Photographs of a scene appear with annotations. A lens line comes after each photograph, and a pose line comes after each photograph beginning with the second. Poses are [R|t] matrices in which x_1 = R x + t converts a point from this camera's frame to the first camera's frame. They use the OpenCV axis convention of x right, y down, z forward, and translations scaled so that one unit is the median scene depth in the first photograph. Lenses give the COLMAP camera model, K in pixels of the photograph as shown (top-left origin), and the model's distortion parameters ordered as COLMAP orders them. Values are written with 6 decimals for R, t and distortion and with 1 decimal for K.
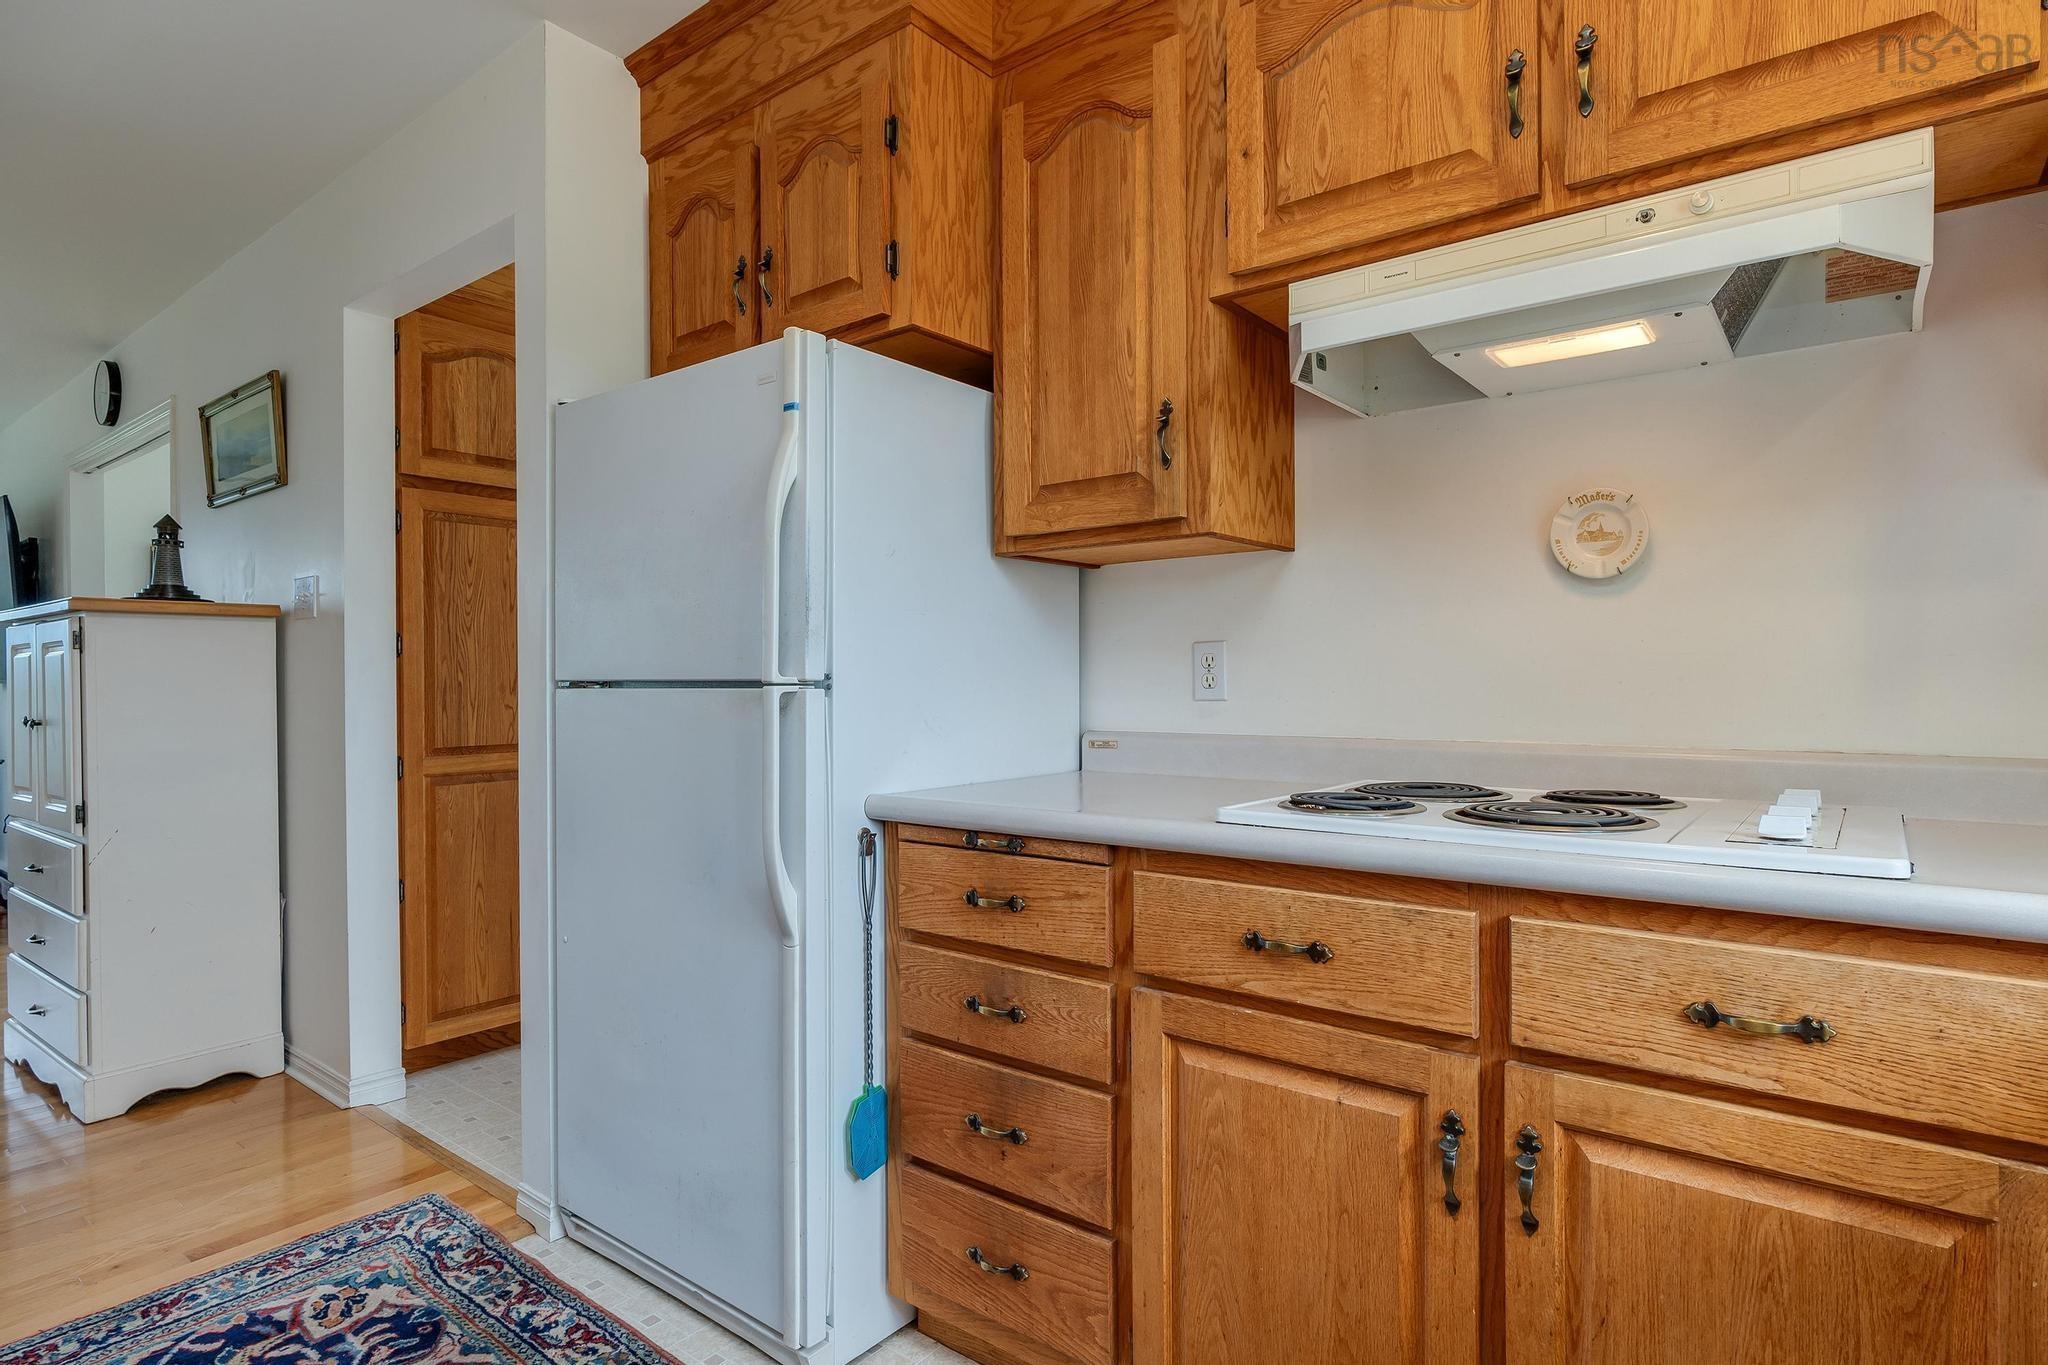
lens RADIAL K [[1062.2, 0, 1030.5], [0, 1062.2, 685.0], [0, 0, 1]] dist [-0.003160, 0.001517]
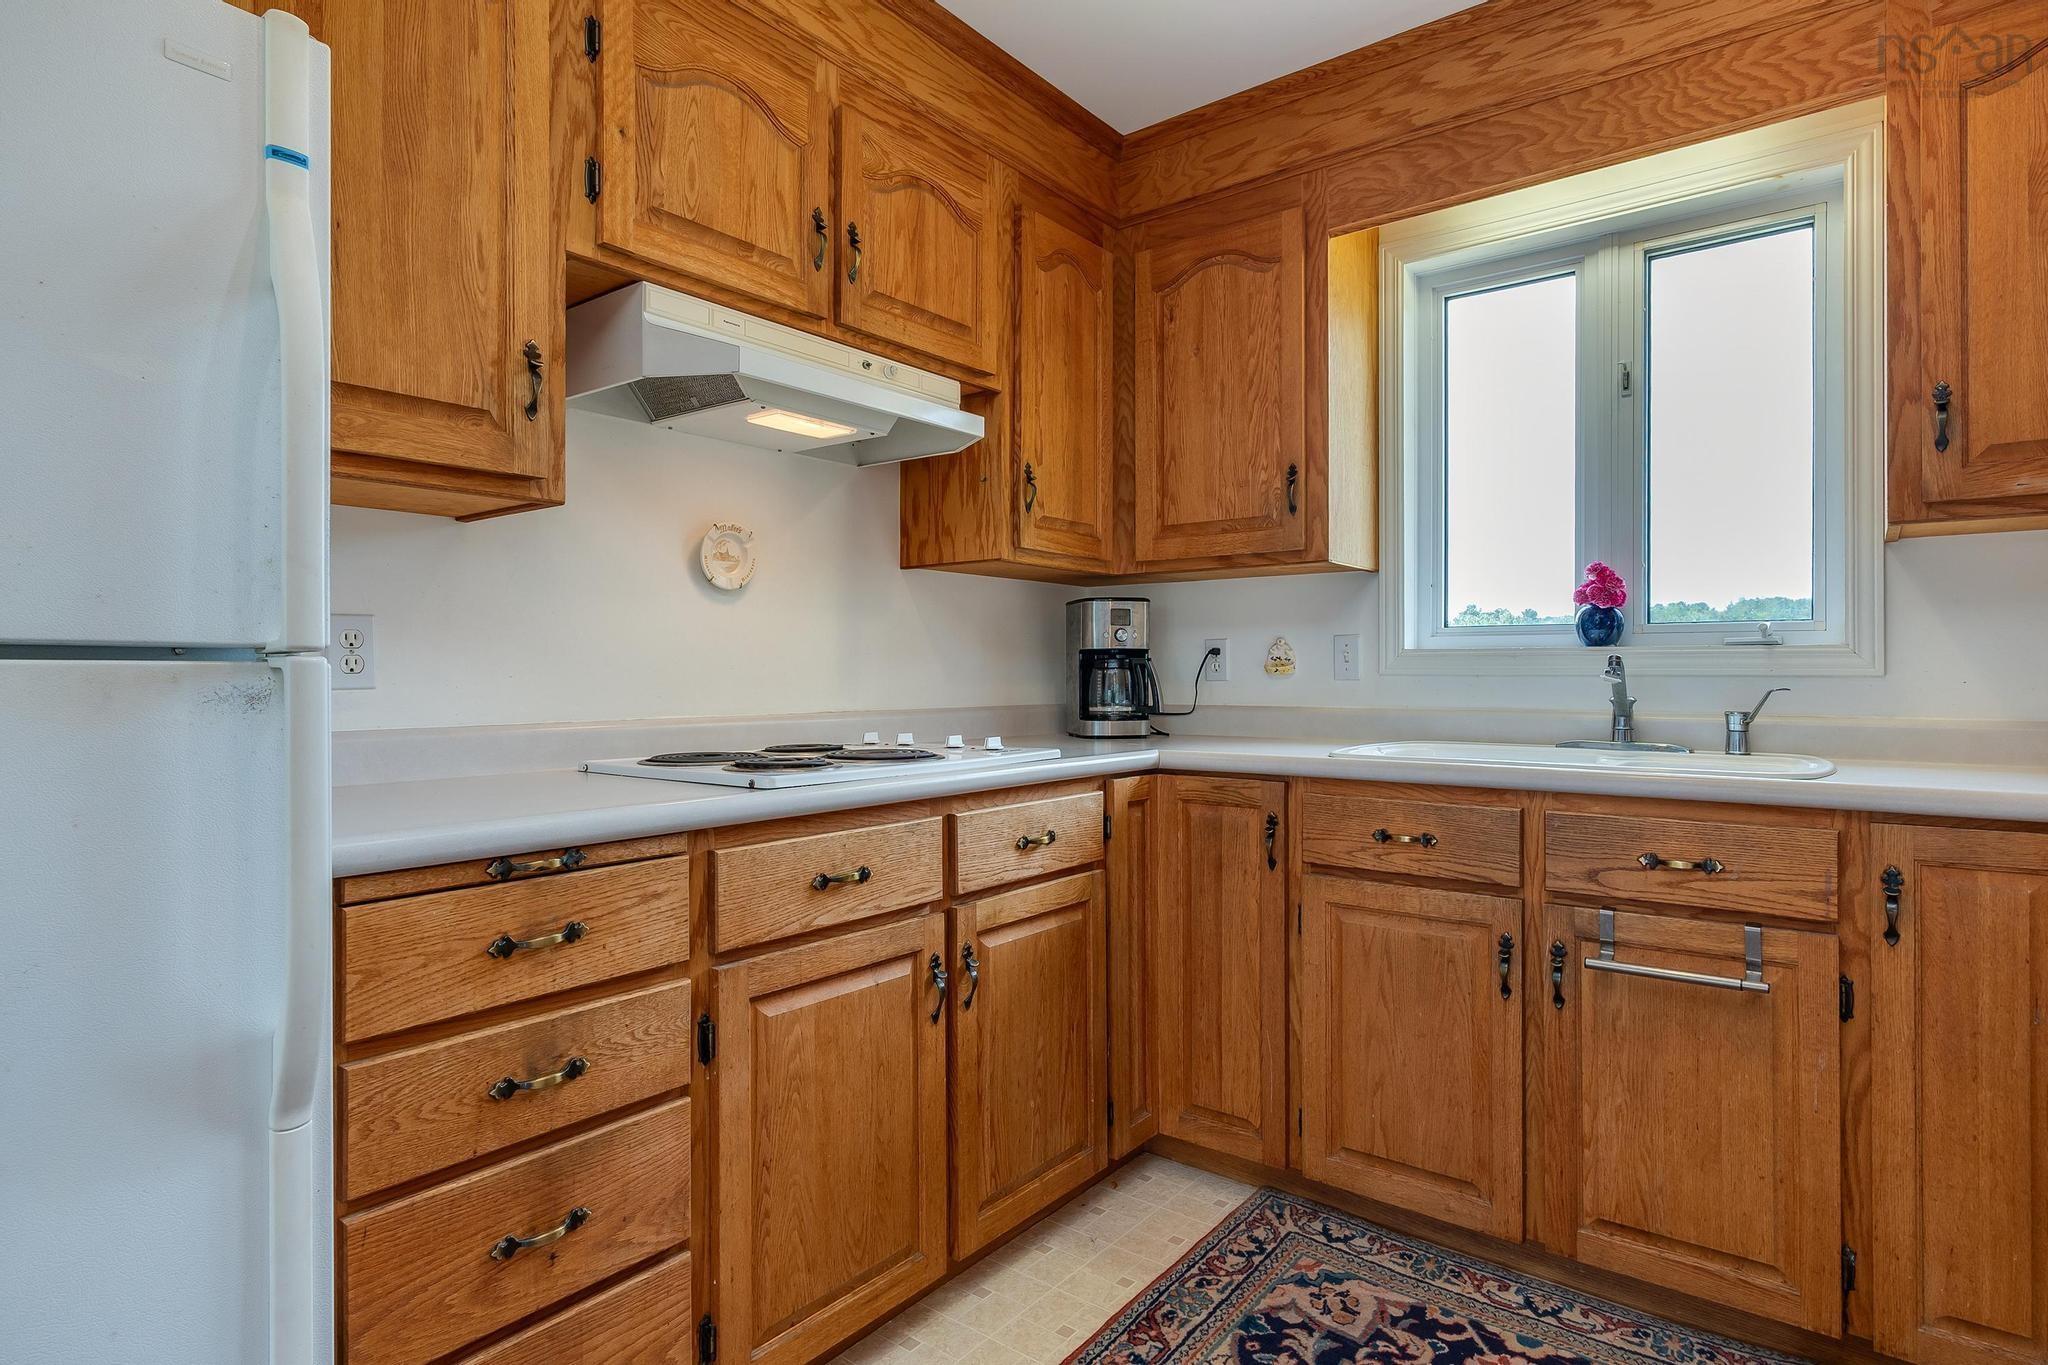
lens RADIAL K [[1062.2, 0, 1022.6], [0, 1062.2, 671.5], [0, 0, 1]] dist [-0.003160, 0.001517]
pose [[0.013971, 0.008925, 0.999863, -0.877880], [0.006635, 0.999937, -0.009018, 0.018396], [-0.999880, 0.006760, 0.013911, 0.690335]]
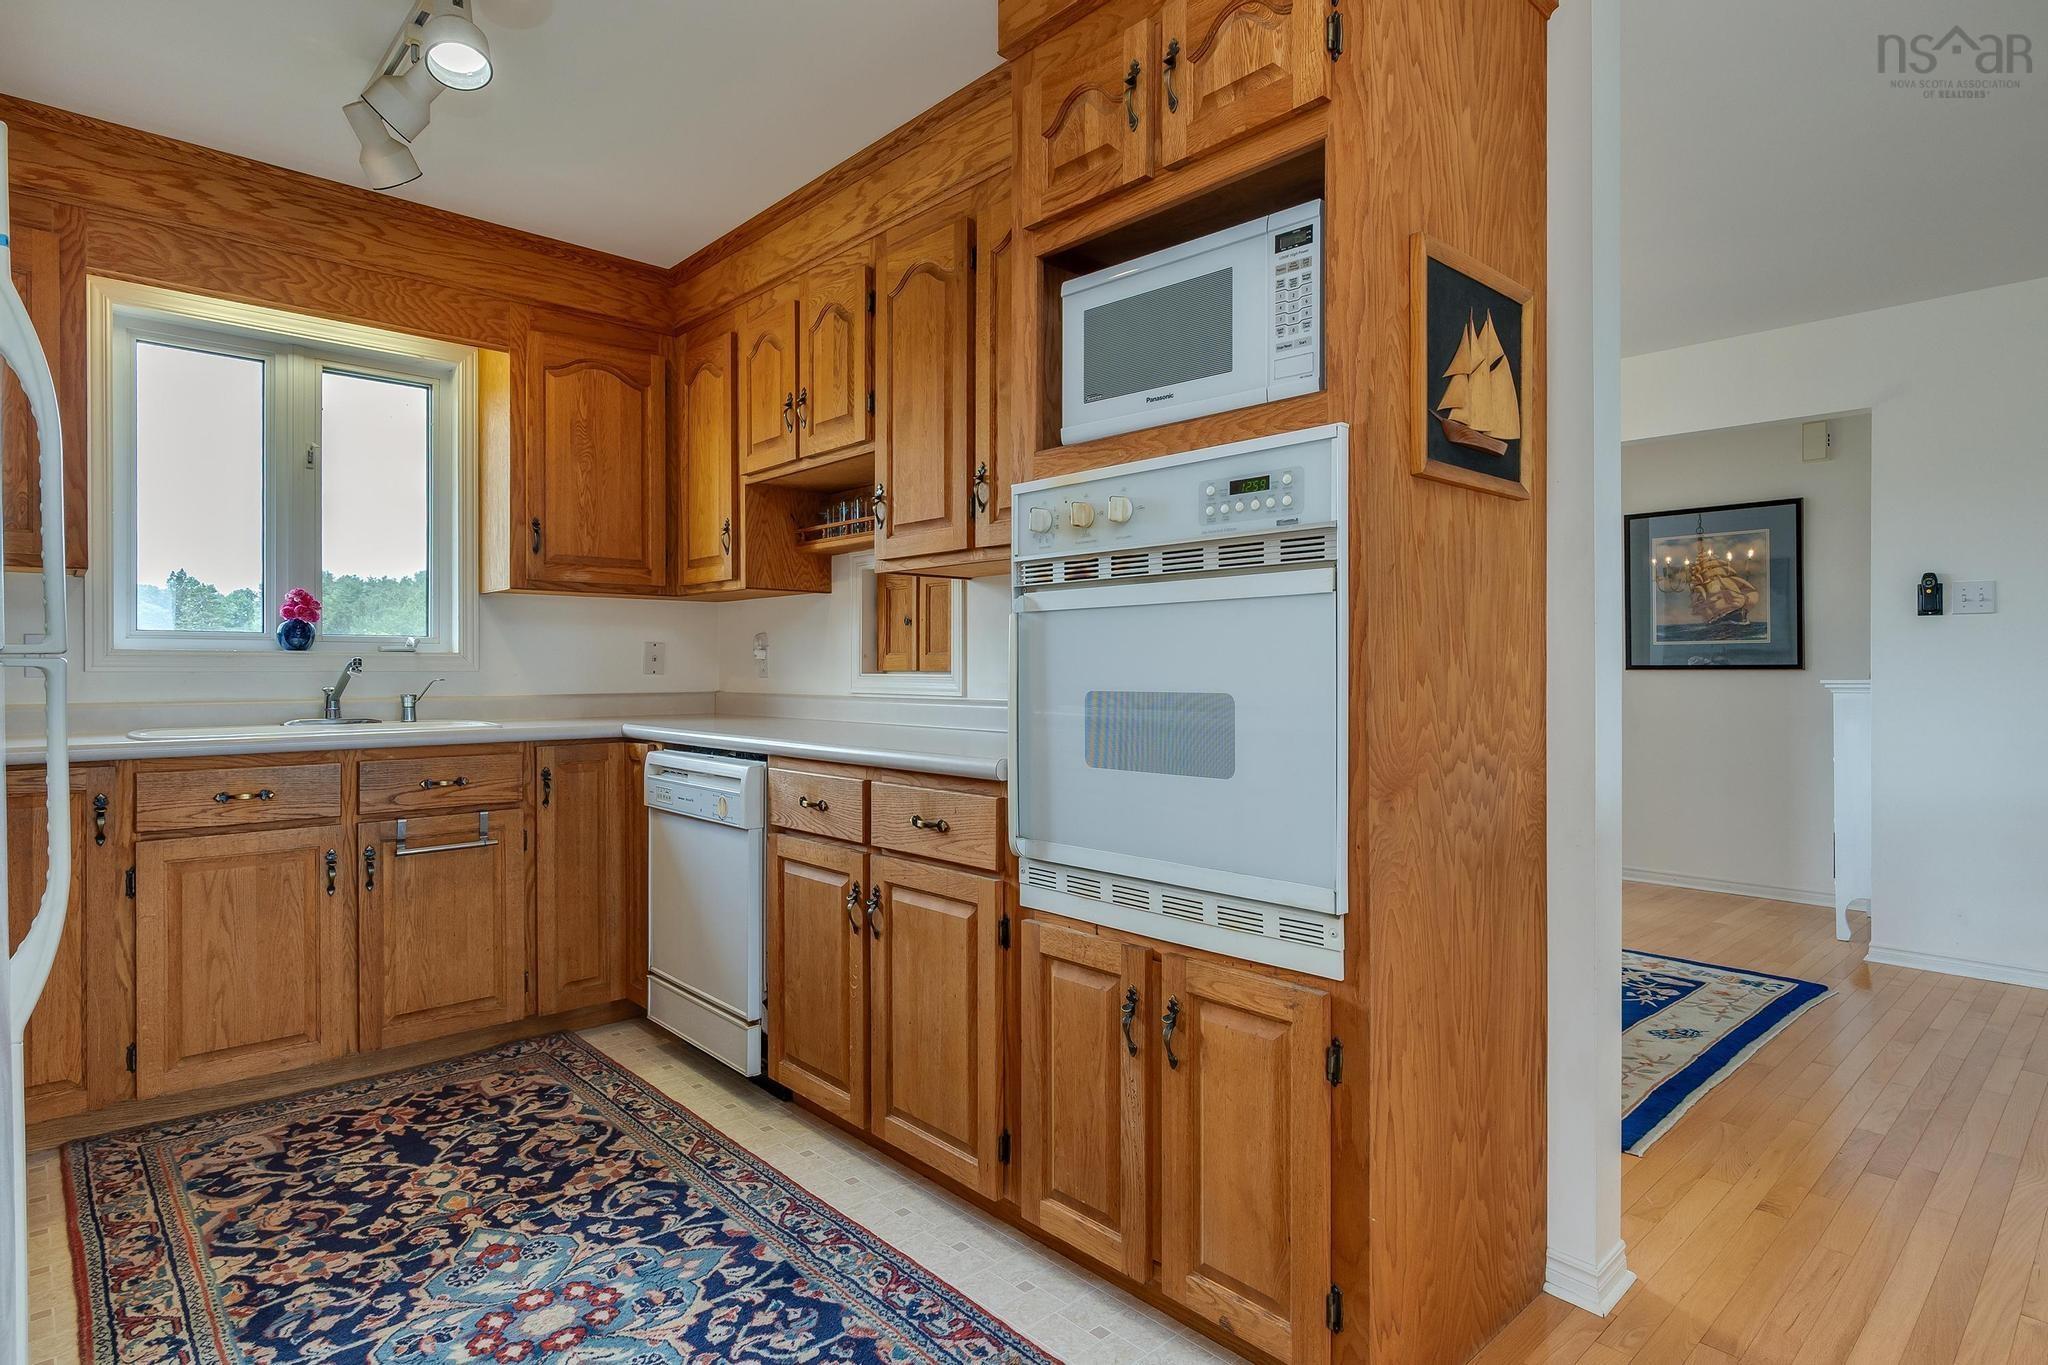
lens RADIAL K [[1062.2, 0, 1025.2], [0, 1062.2, 672.5], [0, 0, 1]] dist [-0.003160, 0.001517]
pose [[-0.984828, 0.007327, 0.173380, -1.104550], [0.008332, 0.999952, 0.005069, 0.017621], [-0.173334, 0.006437, -0.984842, 1.734738]]
